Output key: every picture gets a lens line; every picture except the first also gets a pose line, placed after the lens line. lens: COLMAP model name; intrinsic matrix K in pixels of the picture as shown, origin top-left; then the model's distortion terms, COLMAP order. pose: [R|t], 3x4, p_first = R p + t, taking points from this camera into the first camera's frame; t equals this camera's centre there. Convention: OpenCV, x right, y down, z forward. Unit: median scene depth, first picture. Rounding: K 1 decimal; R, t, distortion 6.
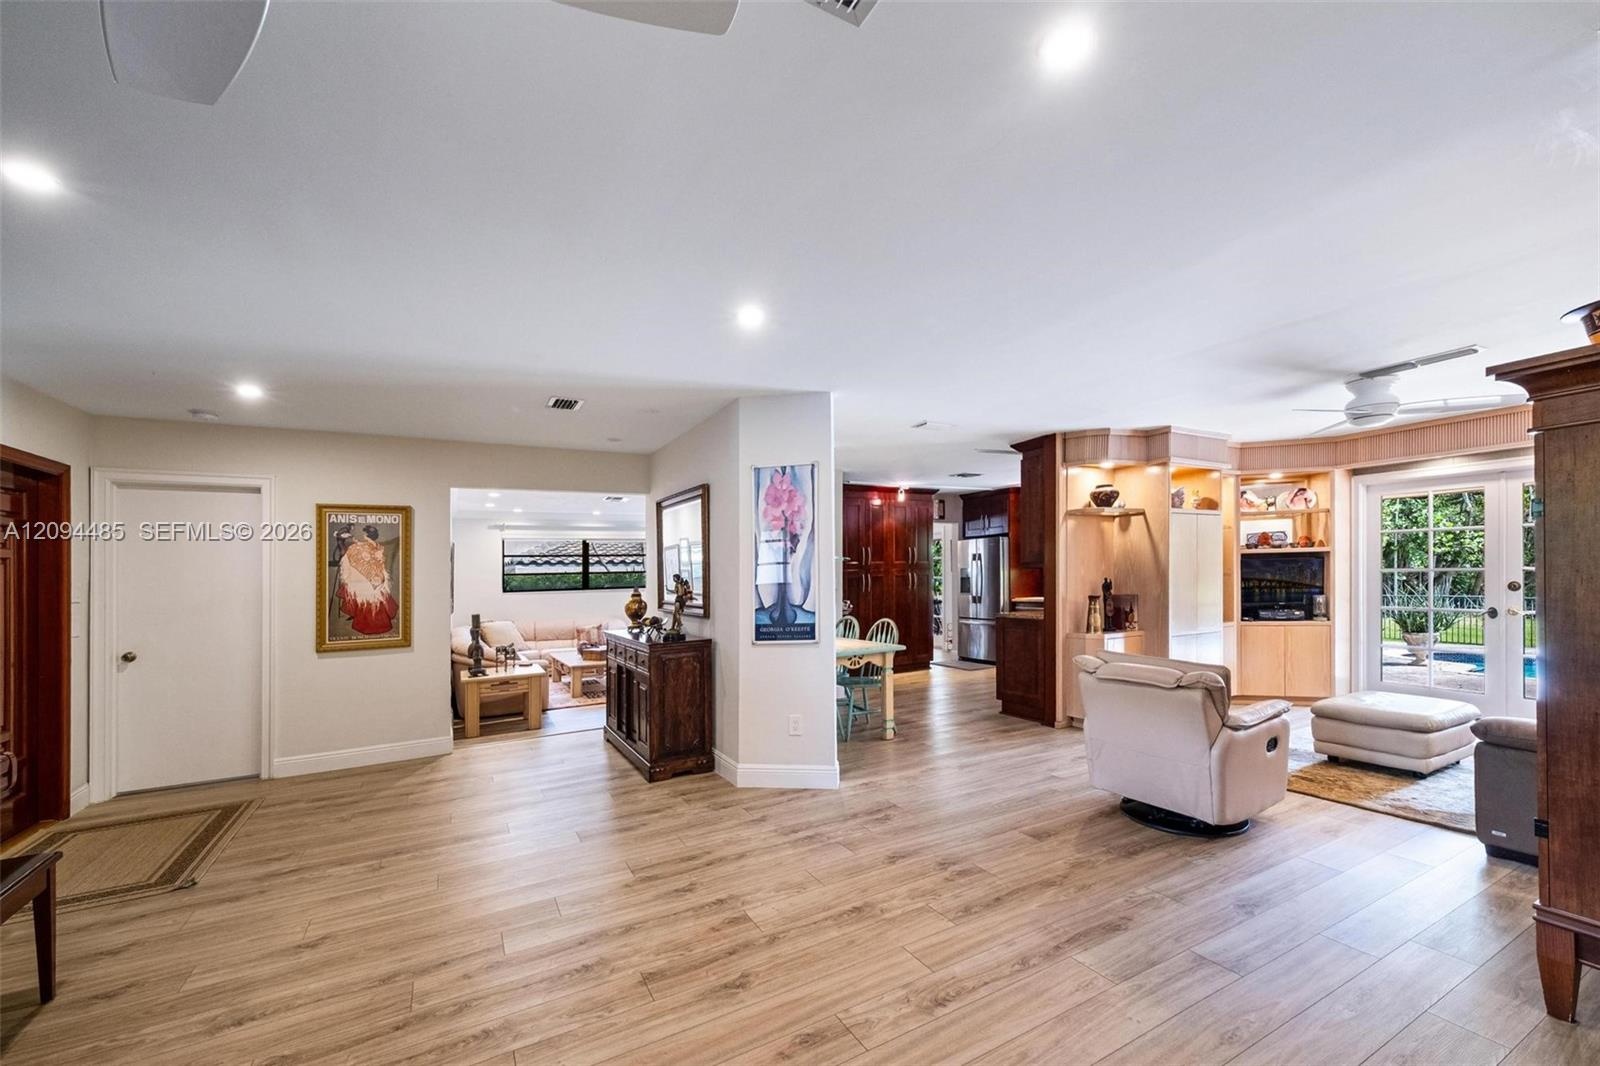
lens RADIAL K [[695.9, 0, 841.2], [0, 695.9, 595.6], [0, 0, 1]] dist [0.002609, -0.000450]
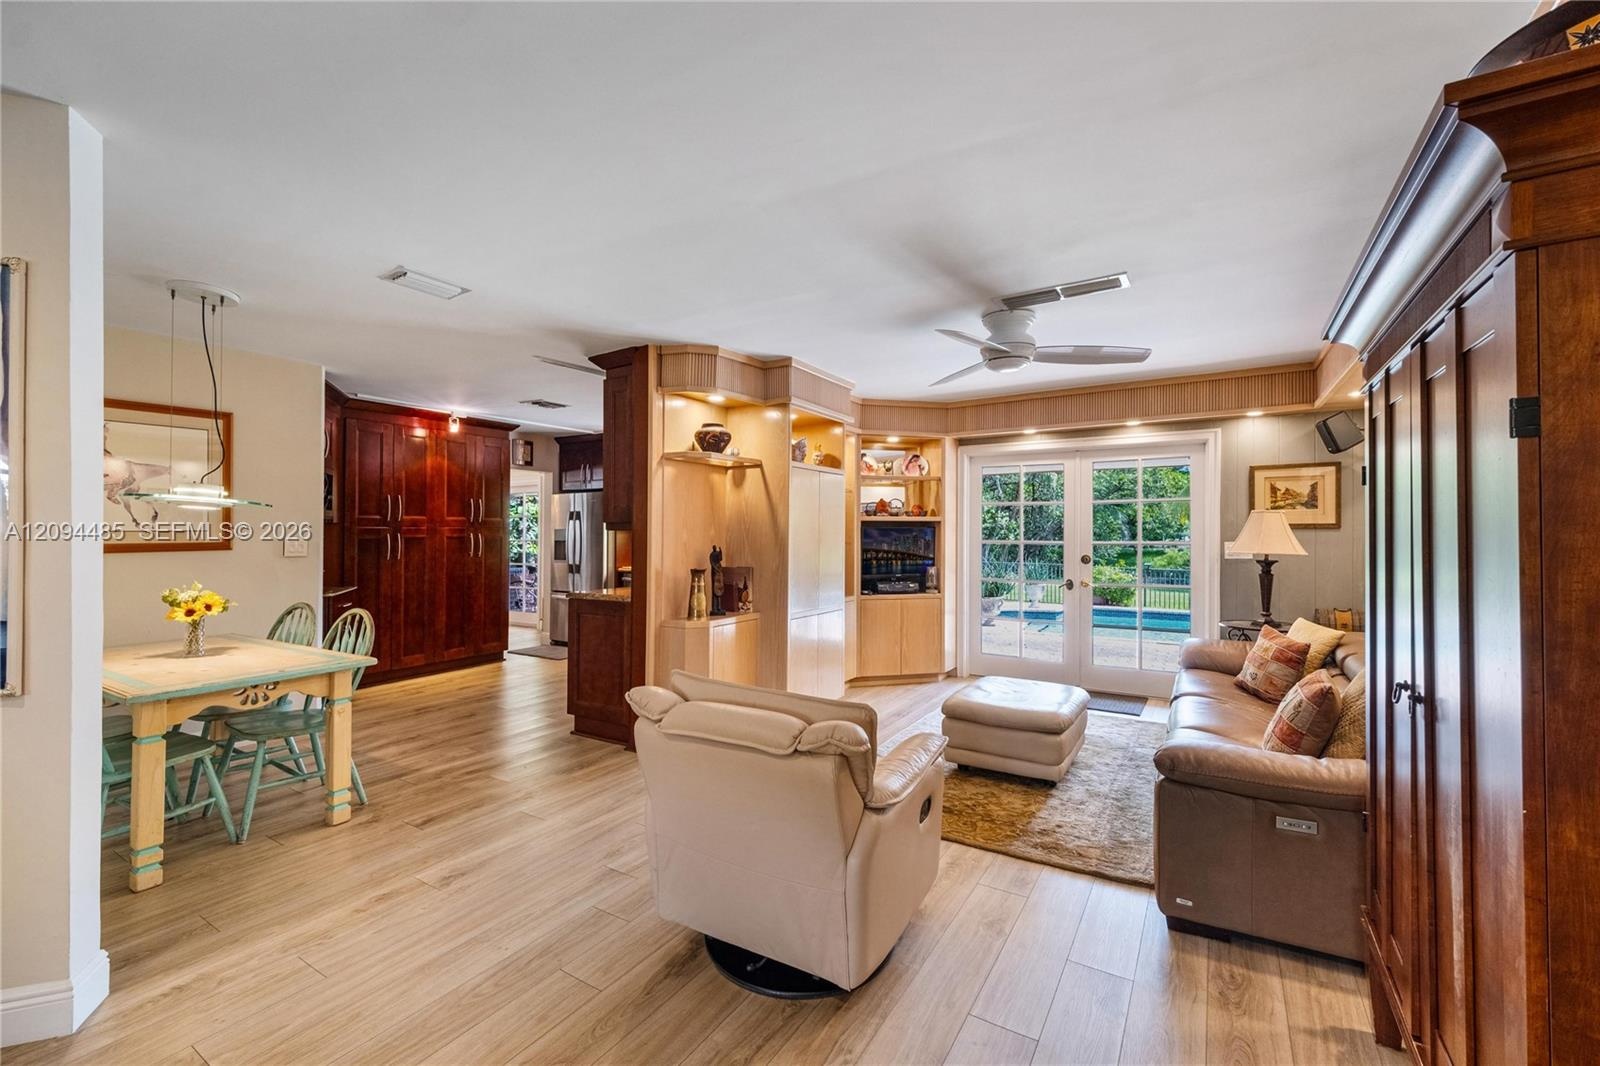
lens RADIAL K [[670.5, 0, 800.0], [0, 670.5, 533.0], [0, 0, 1]] dist [-0.000340, -0.000092]
pose [[0.900173, 0.023600, 0.434893, 0.139845], [-0.007258, 0.999205, -0.039200, -0.010868], [-0.435472, 0.032131, 0.899629, 0.285735]]
